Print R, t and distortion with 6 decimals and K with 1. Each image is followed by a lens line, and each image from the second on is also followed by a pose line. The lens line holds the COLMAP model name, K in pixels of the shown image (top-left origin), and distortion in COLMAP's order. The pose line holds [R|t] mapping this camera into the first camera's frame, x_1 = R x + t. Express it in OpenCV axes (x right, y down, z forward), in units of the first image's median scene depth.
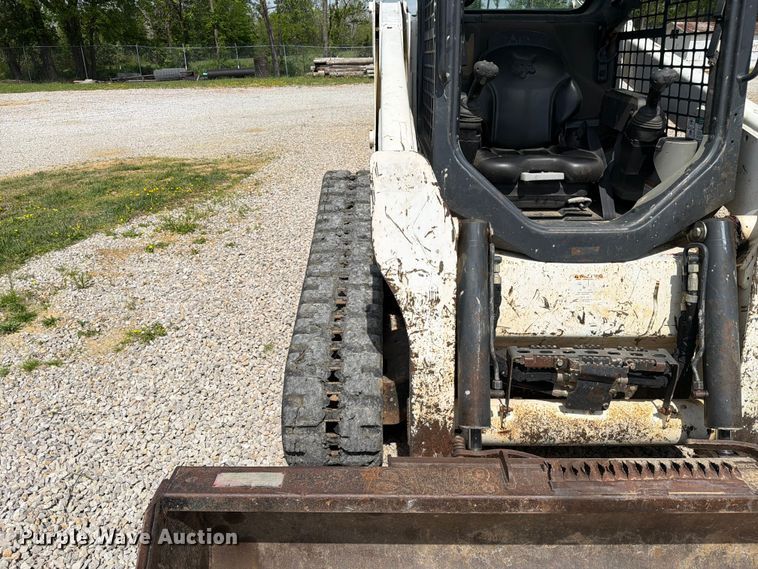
lens RADIAL K [[532.0, 0, 379.9], [0, 532.0, 288.1], [0, 0, 1]] dist [0.076456, -0.115830]
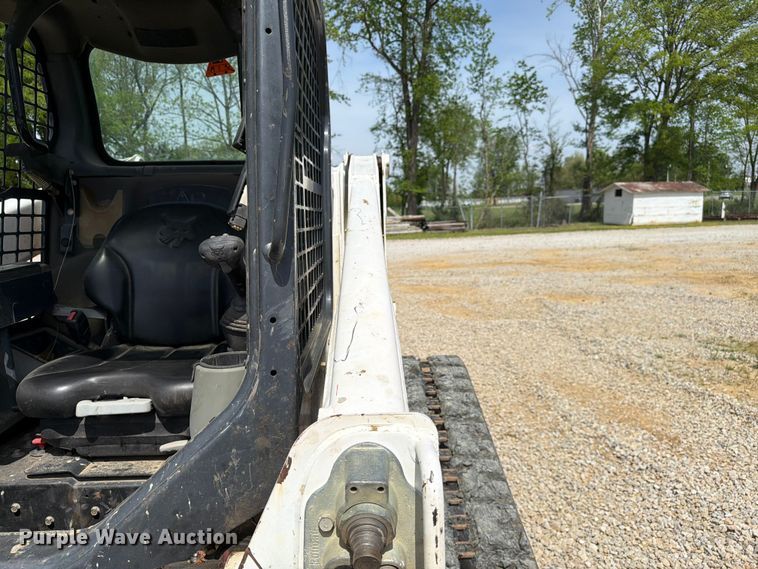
lens RADIAL K [[532.0, 0, 379.9], [0, 532.0, 288.1], [0, 0, 1]] dist [0.076456, -0.115830]
pose [[0.999426, -0.022418, 0.025383, 0.720998], [0.028502, 0.961599, -0.272975, -0.204096], [-0.018288, 0.273542, 0.961686, 0.490395]]
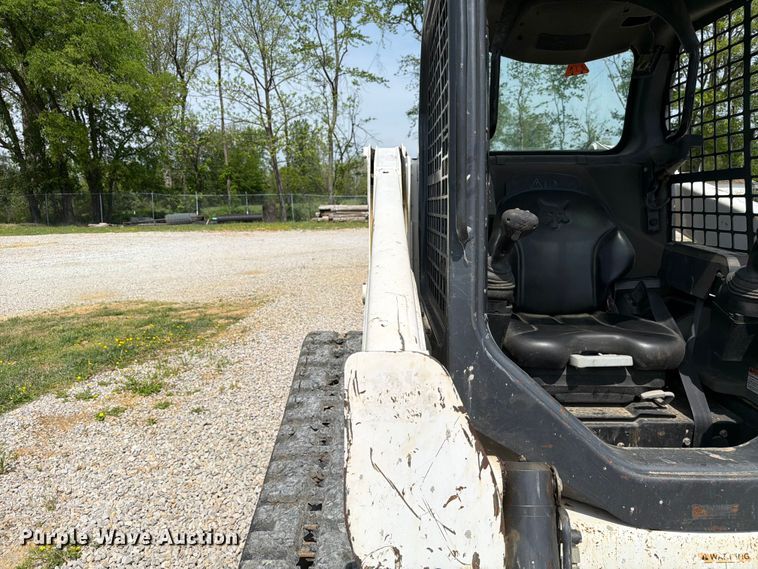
lens RADIAL K [[529.2, 0, 376.5], [0, 529.2, 294.7], [0, 0, 1]] dist [0.080189, -0.117510]
pose [[0.999963, 0.003219, -0.007978, 0.017567], [-0.005005, 0.971941, -0.235171, -0.156528], [0.006997, 0.235202, 0.971921, 0.369780]]
